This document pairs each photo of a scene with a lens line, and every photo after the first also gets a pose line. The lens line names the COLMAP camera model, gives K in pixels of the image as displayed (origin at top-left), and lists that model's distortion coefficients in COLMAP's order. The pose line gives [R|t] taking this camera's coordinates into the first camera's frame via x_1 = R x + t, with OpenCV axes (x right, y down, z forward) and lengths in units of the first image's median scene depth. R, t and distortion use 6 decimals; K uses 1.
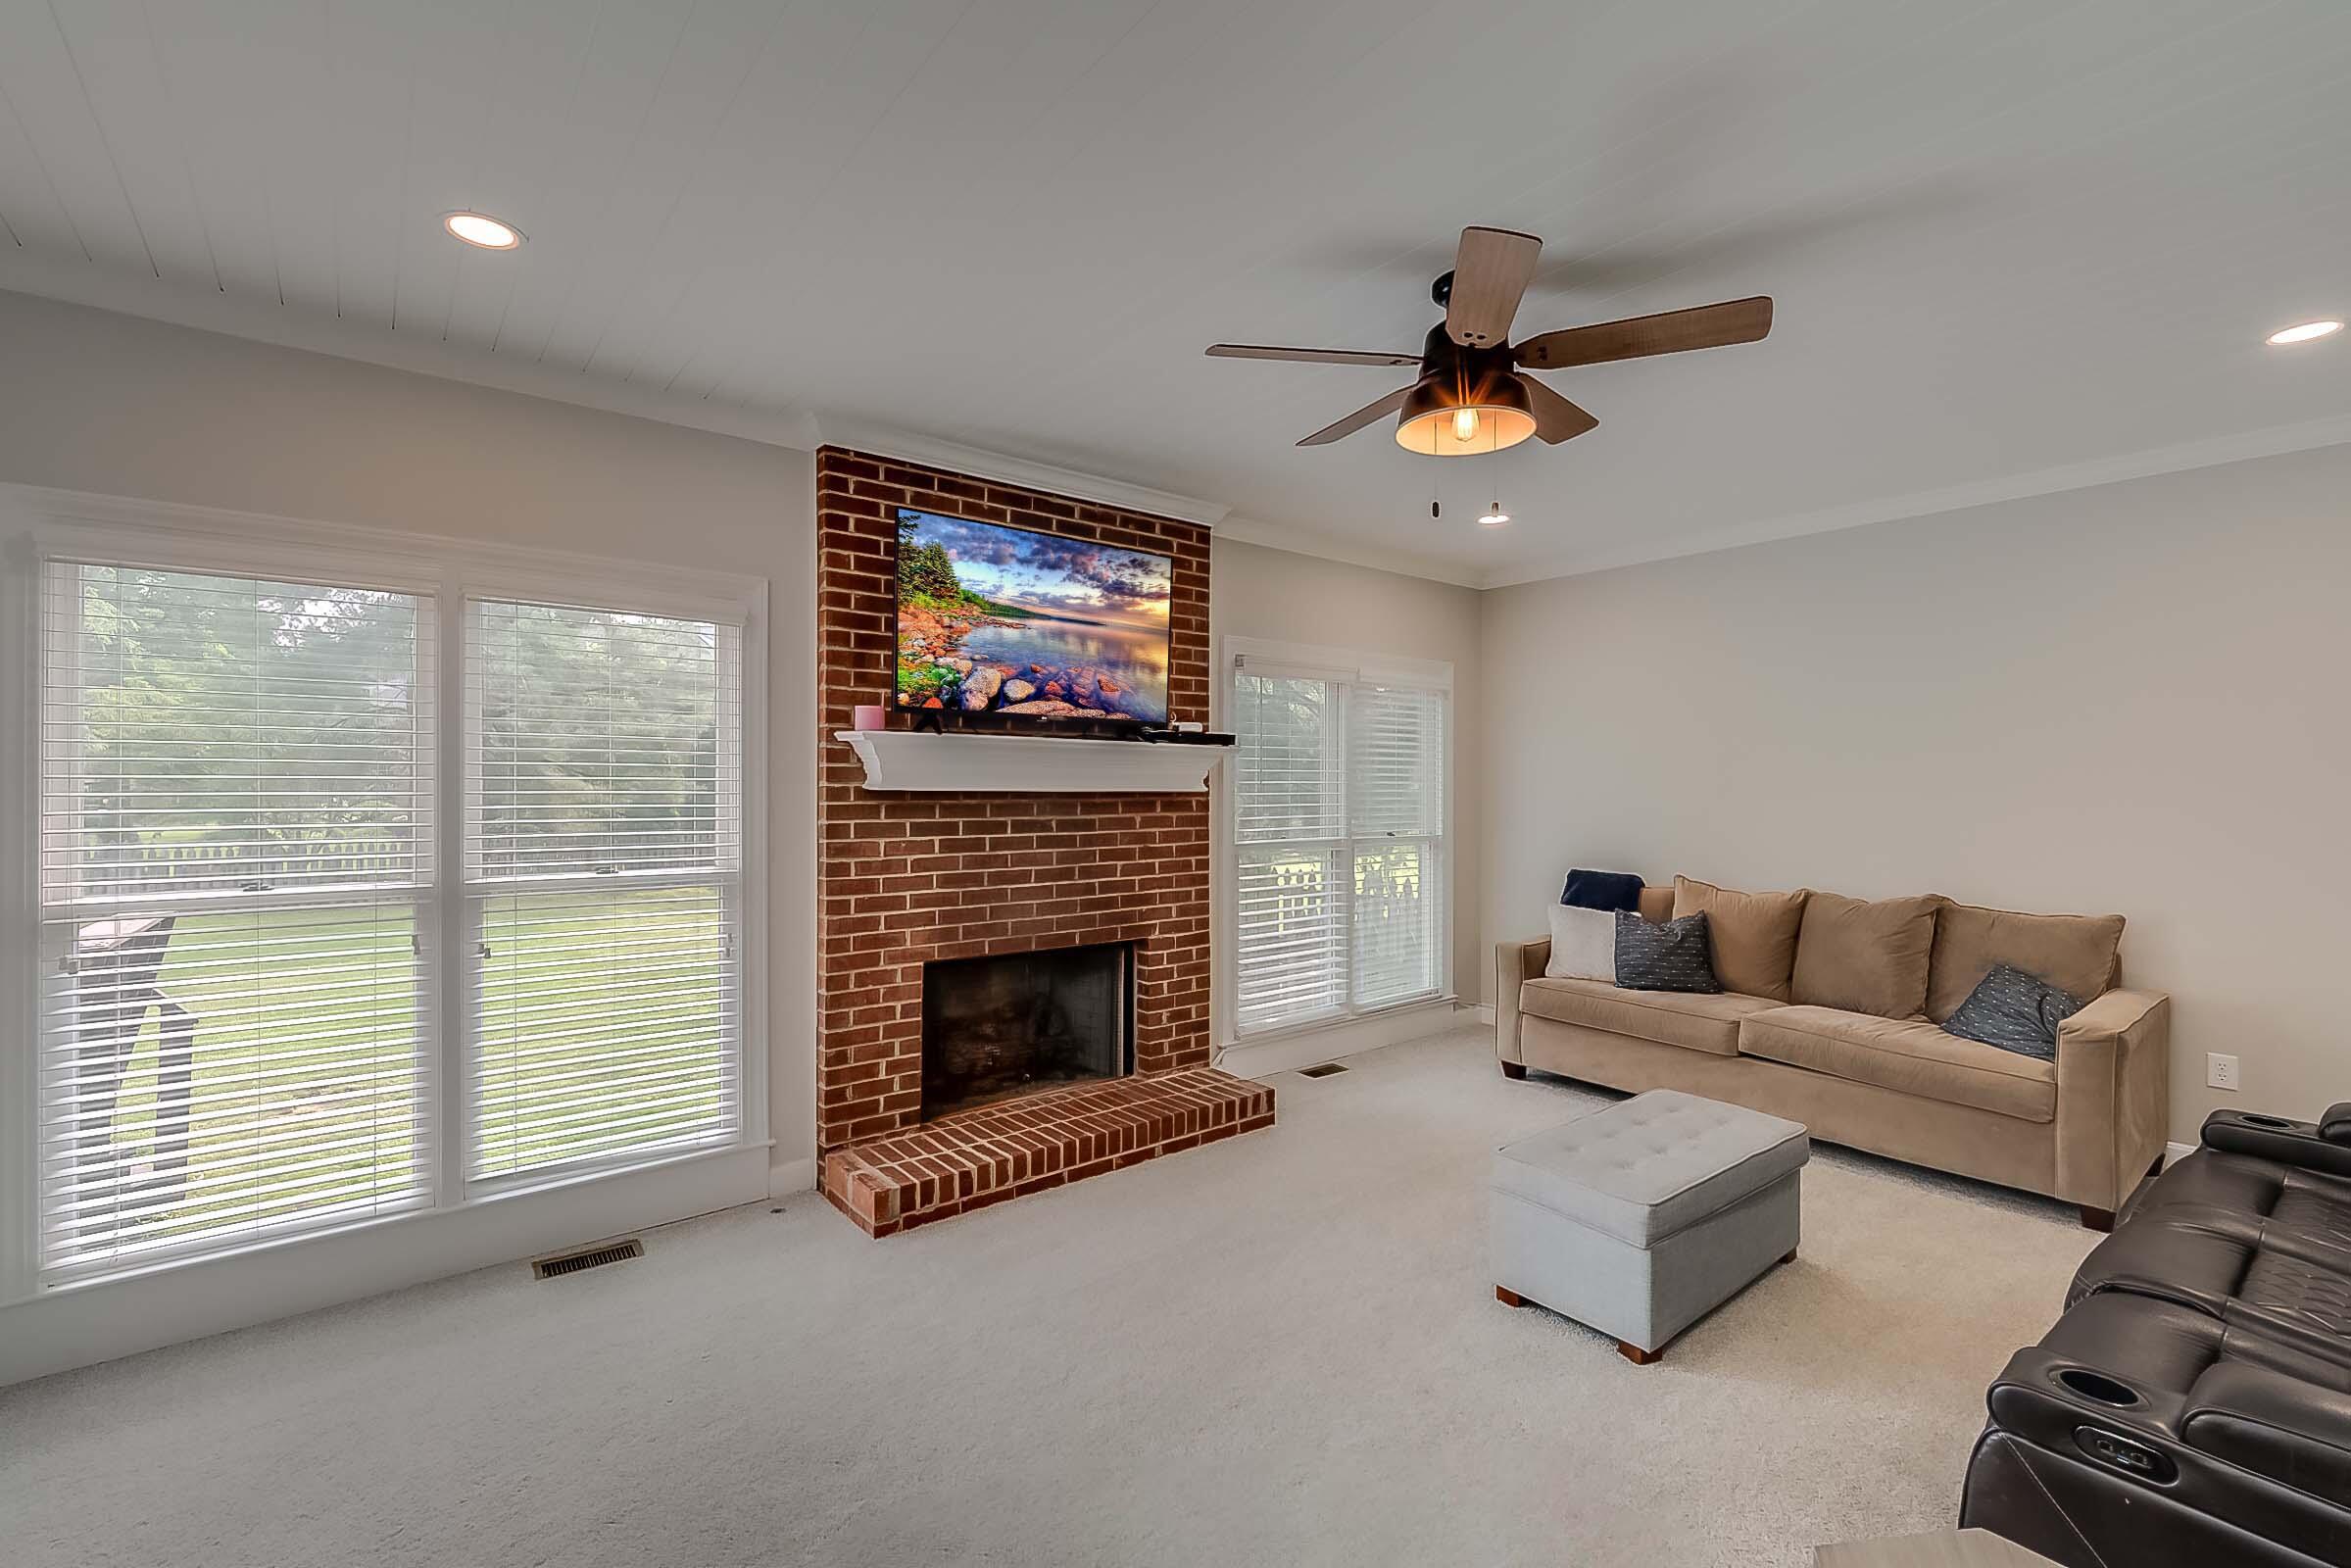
lens RADIAL K [[1010.0, 0, 1175.5], [0, 1010.0, 784.0], [0, 0, 1]] dist [-0.002795, 0.000511]
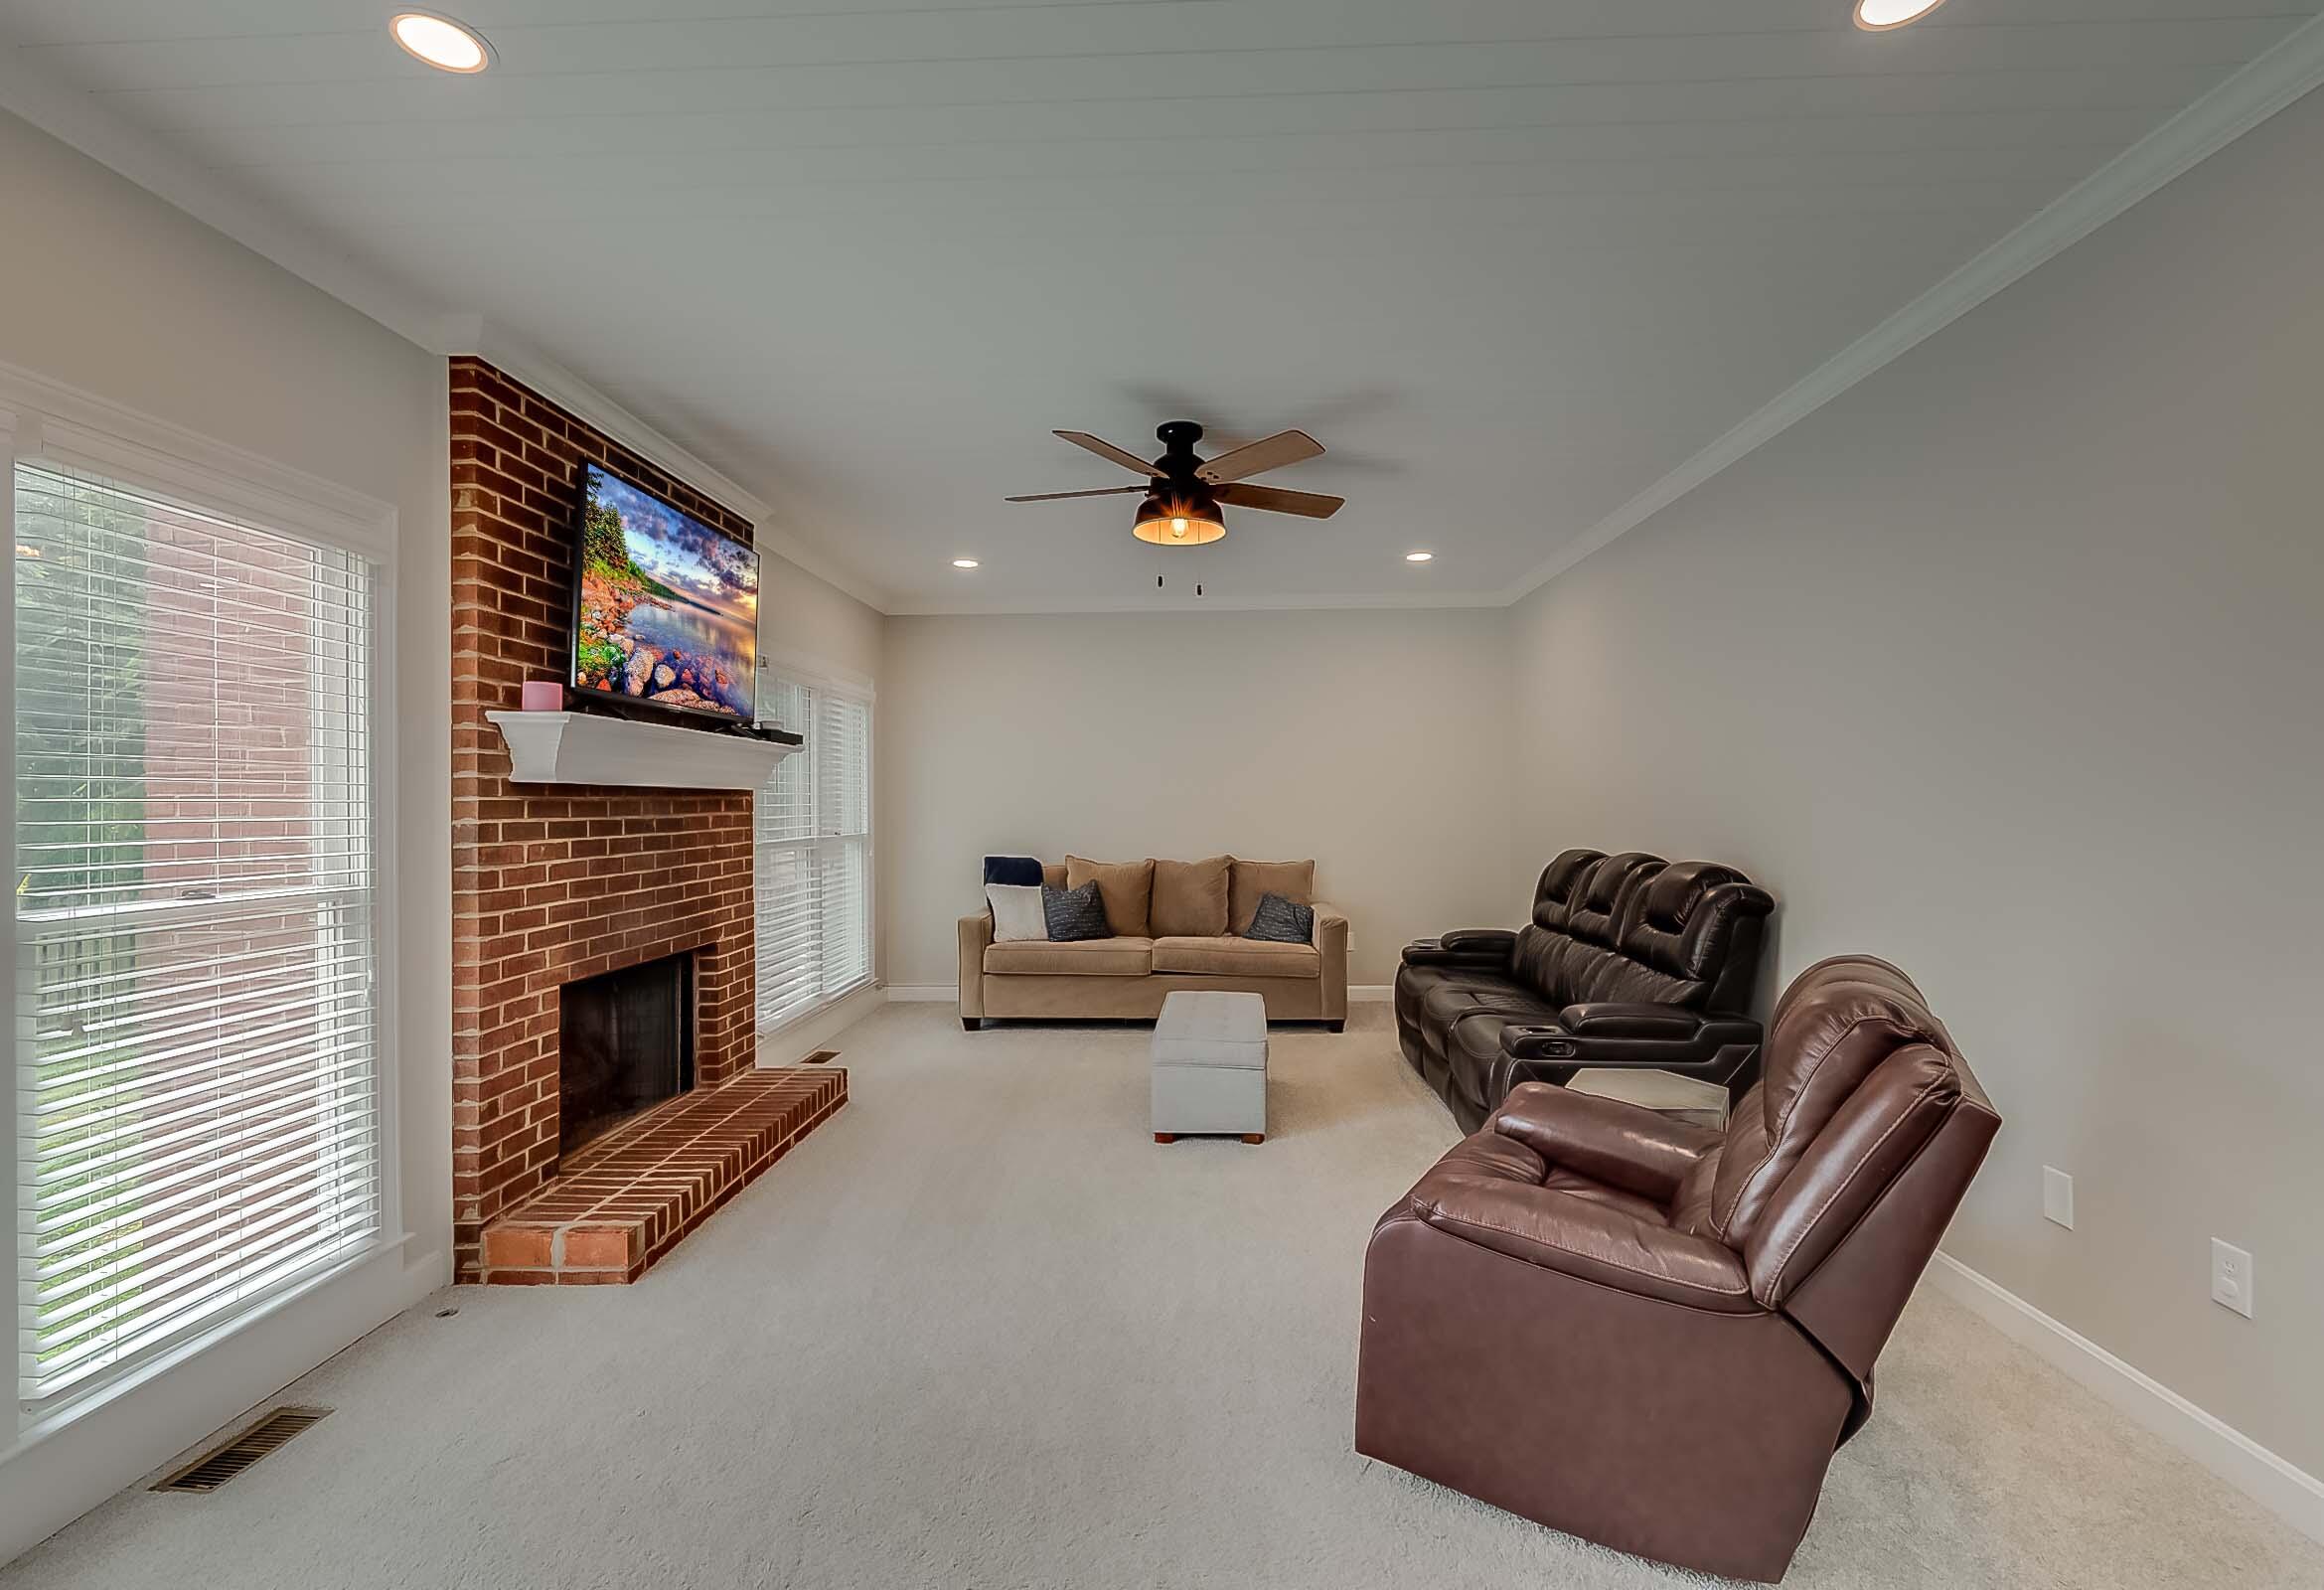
lens RADIAL K [[1031.9, 0, 1162.0], [0, 1031.9, 795.0], [0, 0, 1]] dist [-0.001456, 0.000151]
pose [[0.649808, -0.003206, 0.760092, -0.590797], [0.007918, 0.999965, -0.002551, 0.021703], [-0.760057, 0.007676, 0.649811, 0.042307]]
